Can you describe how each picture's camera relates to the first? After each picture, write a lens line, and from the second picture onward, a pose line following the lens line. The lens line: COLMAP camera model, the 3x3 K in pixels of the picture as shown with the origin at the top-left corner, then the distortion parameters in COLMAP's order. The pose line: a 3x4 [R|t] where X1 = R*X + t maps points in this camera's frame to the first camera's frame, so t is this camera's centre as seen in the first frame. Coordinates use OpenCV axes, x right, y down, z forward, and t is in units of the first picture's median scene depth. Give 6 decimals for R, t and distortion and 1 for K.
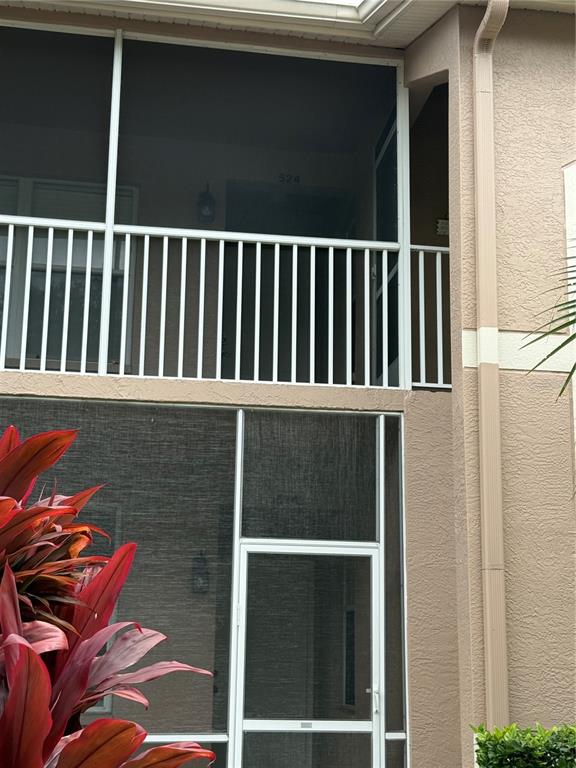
lens RADIAL K [[1096.8, 0, 287.7], [0, 1096.8, 392.5], [0, 0, 1]] dist [0.122598, -0.019618]
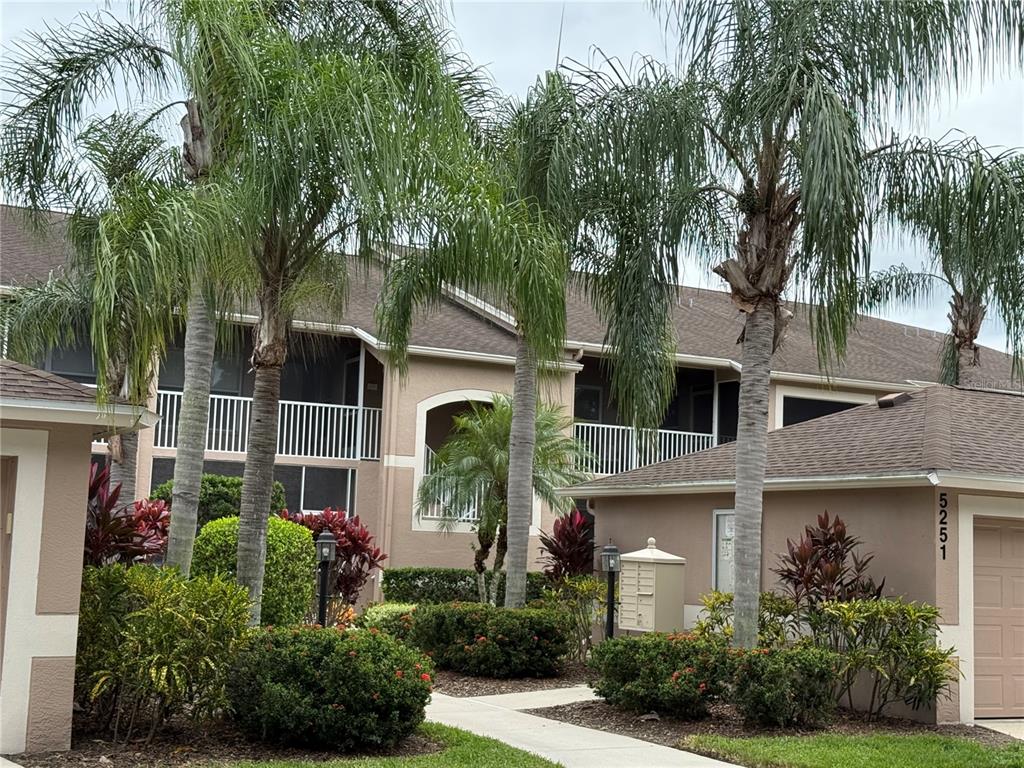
lens RADIAL K [[1462.4, 0, 512.0], [0, 1462.4, 384.0], [0, 0, 1]] dist [0.122598, -0.019618]
pose [[0.938041, 0.056455, 0.341895, -0.862588], [-0.098422, 0.989412, 0.106659, -0.666306], [-0.332254, -0.133700, 0.933666, -2.775042]]
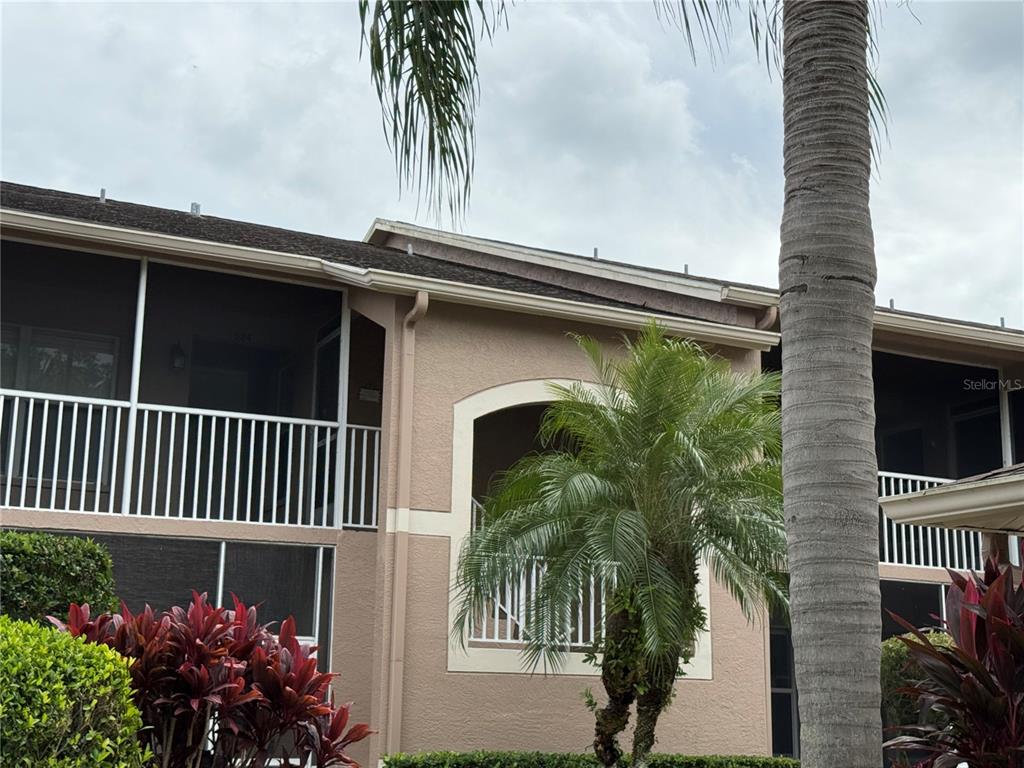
lens RADIAL K [[1462.4, 0, 512.0], [0, 1462.4, 384.0], [0, 0, 1]] dist [0.122598, -0.019618]
pose [[0.950946, 0.065784, 0.302281, -0.273294], [-0.069516, 0.997580, 0.001591, -0.213930], [-0.301444, -0.022526, 0.953218, -0.906338]]
